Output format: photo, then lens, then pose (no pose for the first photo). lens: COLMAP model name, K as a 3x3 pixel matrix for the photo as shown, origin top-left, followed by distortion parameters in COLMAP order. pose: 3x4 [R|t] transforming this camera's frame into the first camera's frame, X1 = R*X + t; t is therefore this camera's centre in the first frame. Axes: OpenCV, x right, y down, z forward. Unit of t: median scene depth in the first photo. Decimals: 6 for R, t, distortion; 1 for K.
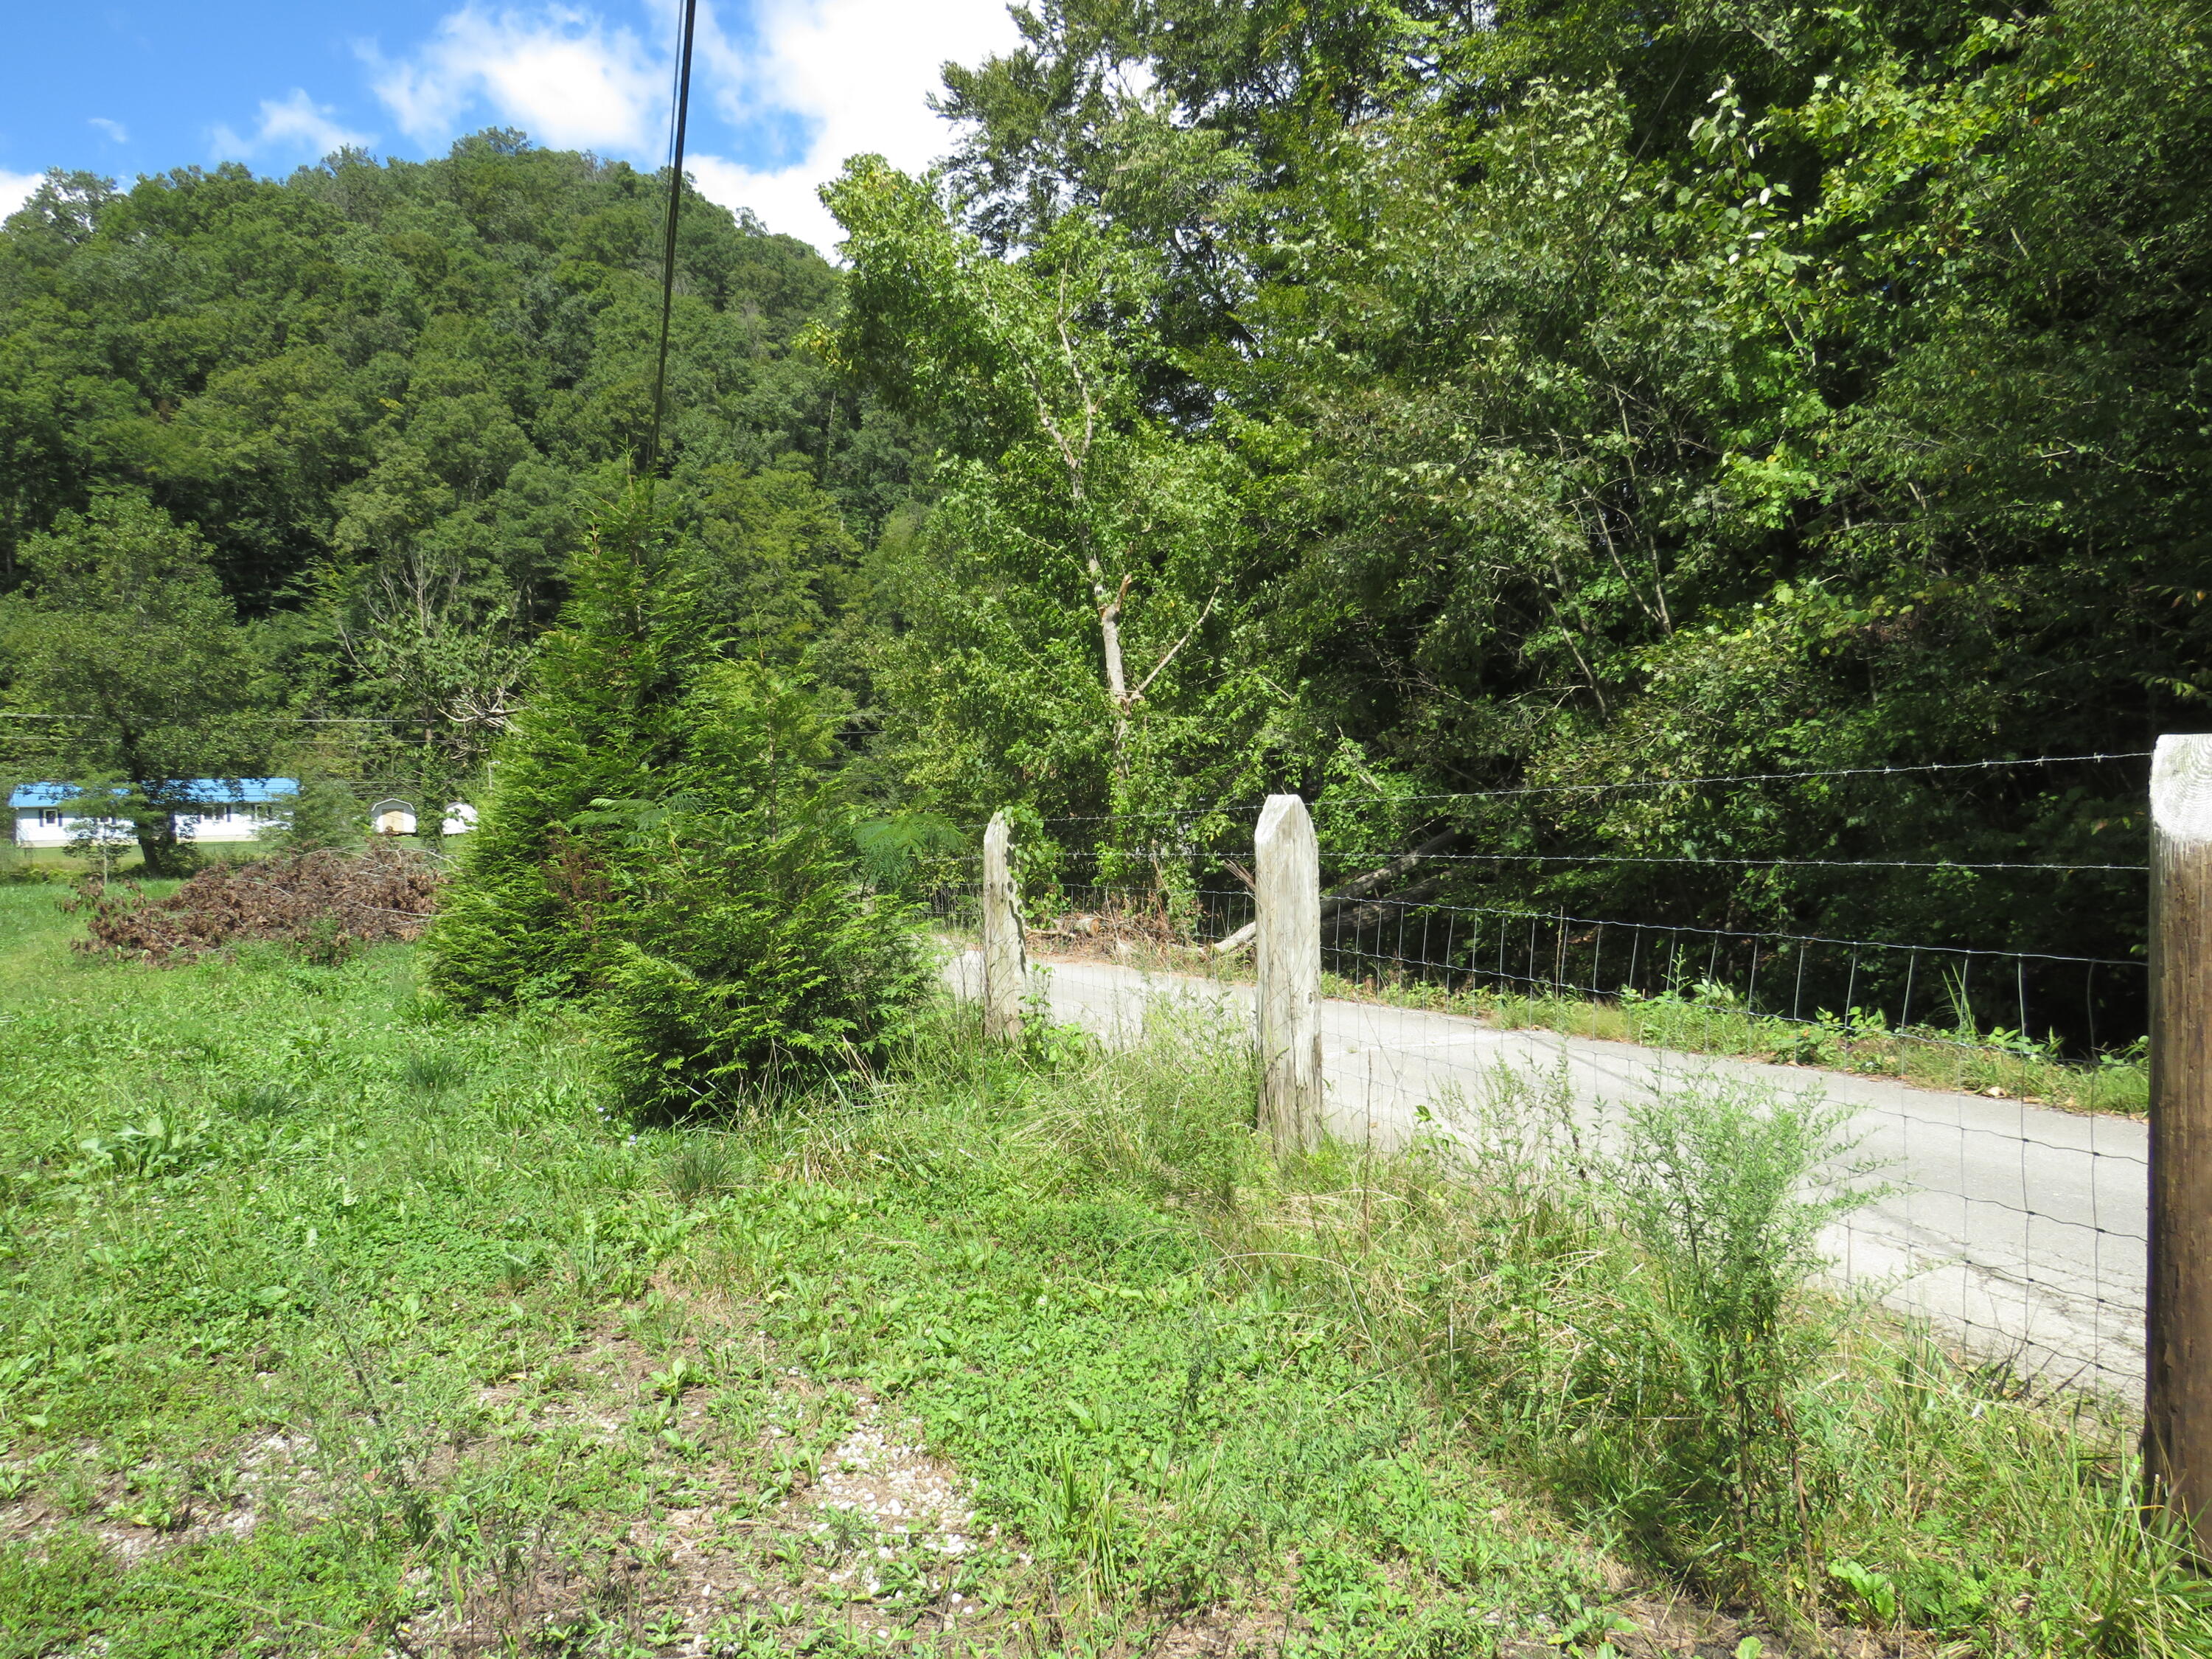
lens RADIAL K [[1571.2, 0, 1106.0], [0, 1571.2, 829.5], [0, 0, 1]] dist [-0.027889, 0.000304]
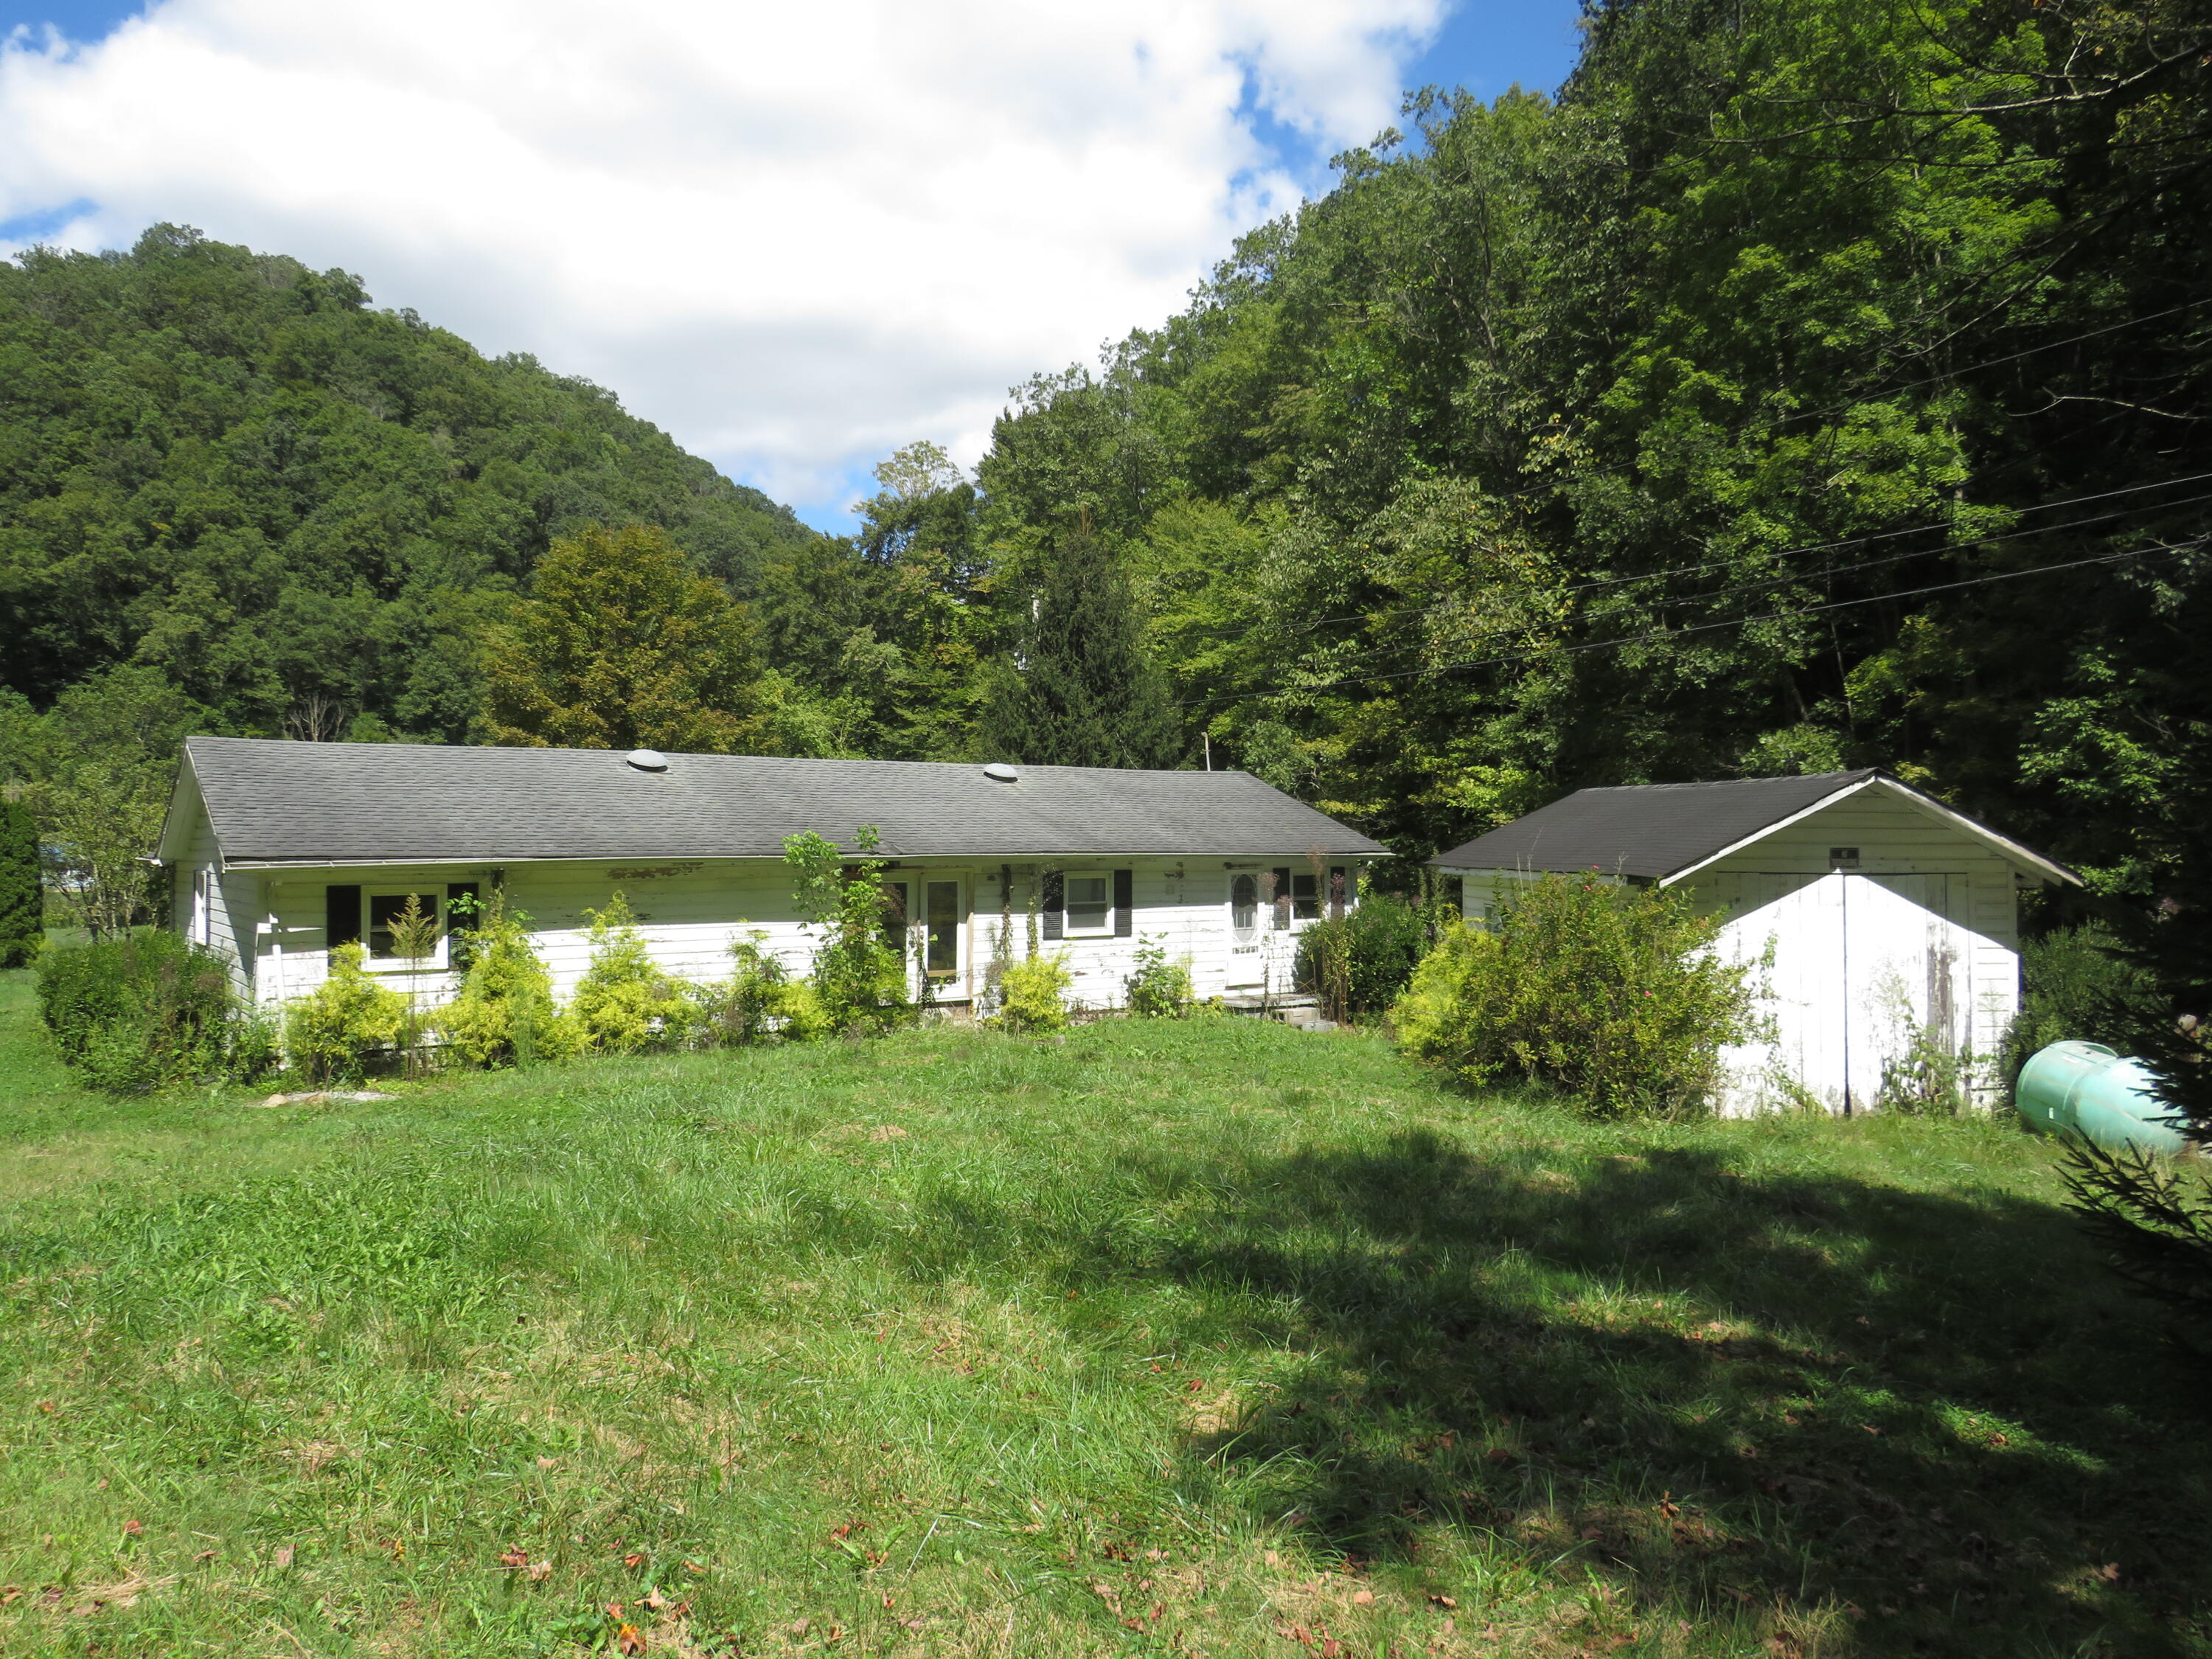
lens RADIAL K [[1571.2, 0, 1106.0], [0, 1571.2, 829.5], [0, 0, 1]] dist [-0.027889, 0.000304]
pose [[0.968631, 0.015012, 0.248048, -0.041393], [-0.008183, 0.999559, -0.028541, -0.010044], [-0.248367, 0.025616, 0.968327, -0.310413]]
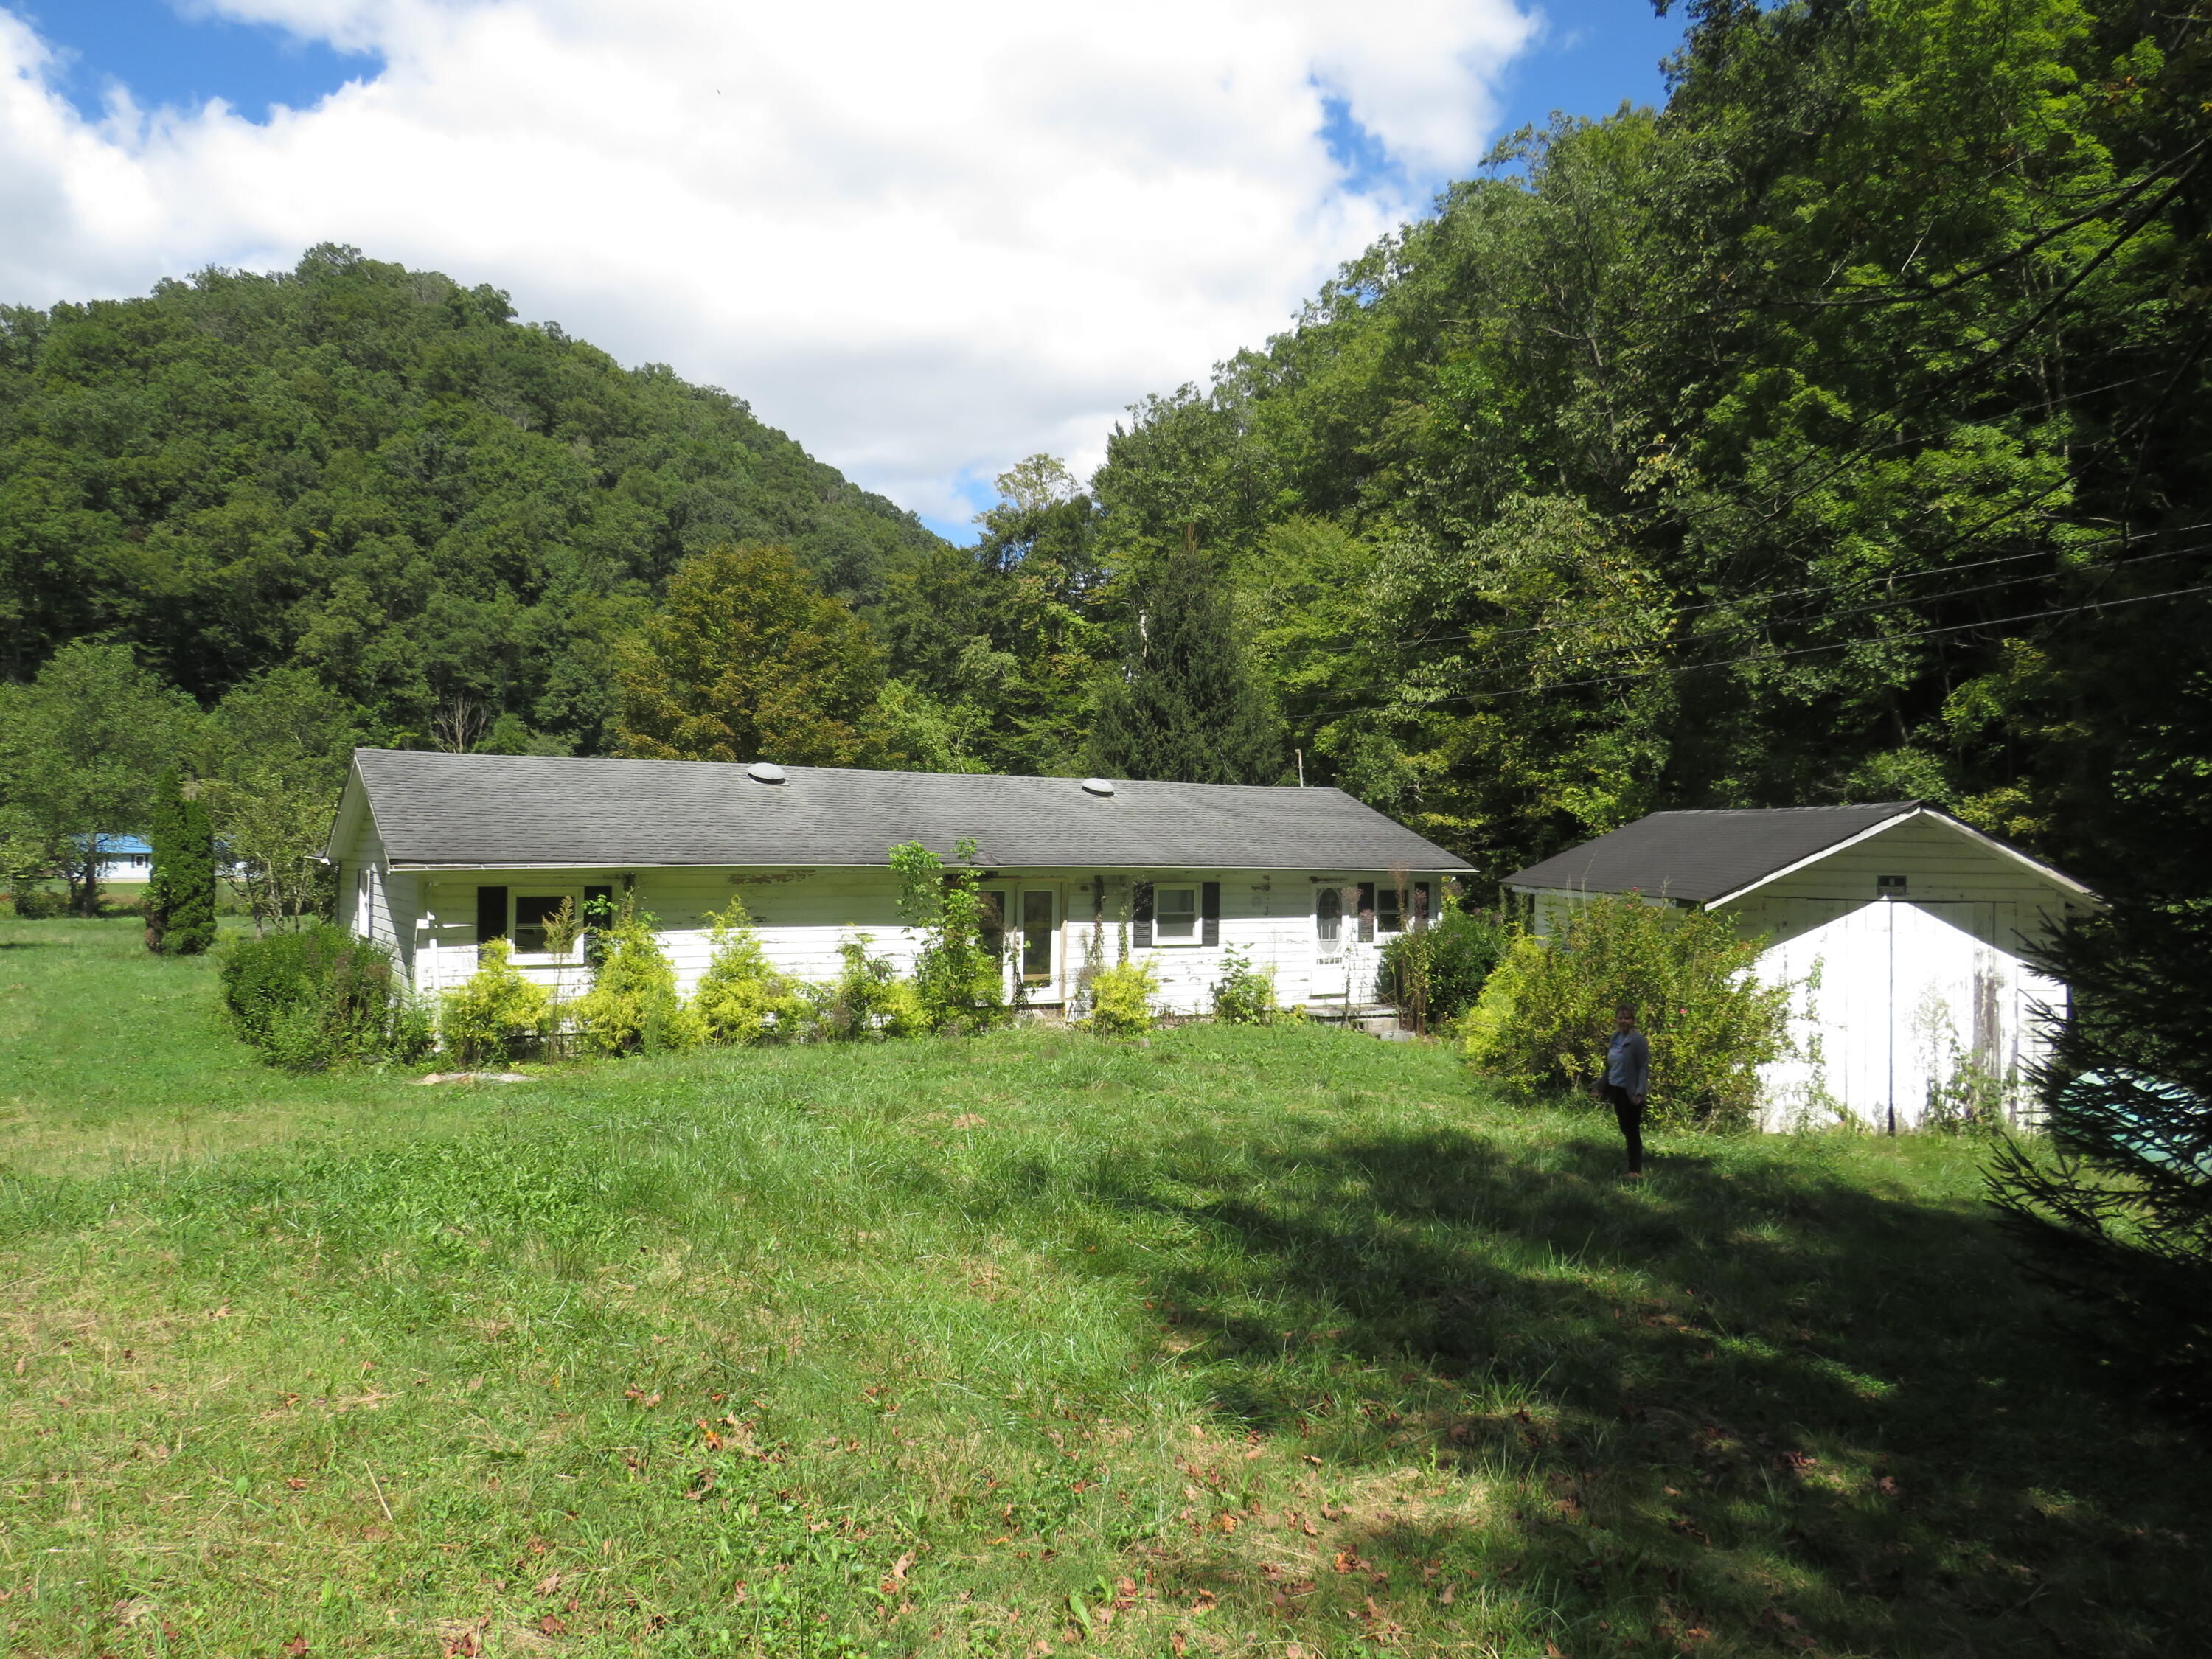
lens RADIAL K [[1571.2, 0, 1106.0], [0, 1571.2, 829.5], [0, 0, 1]] dist [-0.027889, 0.000304]
pose [[0.984199, 0.030054, 0.174495, -0.040368], [-0.025125, 0.999222, -0.030392, -0.010823], [-0.175272, 0.025527, 0.984189, -0.319765]]
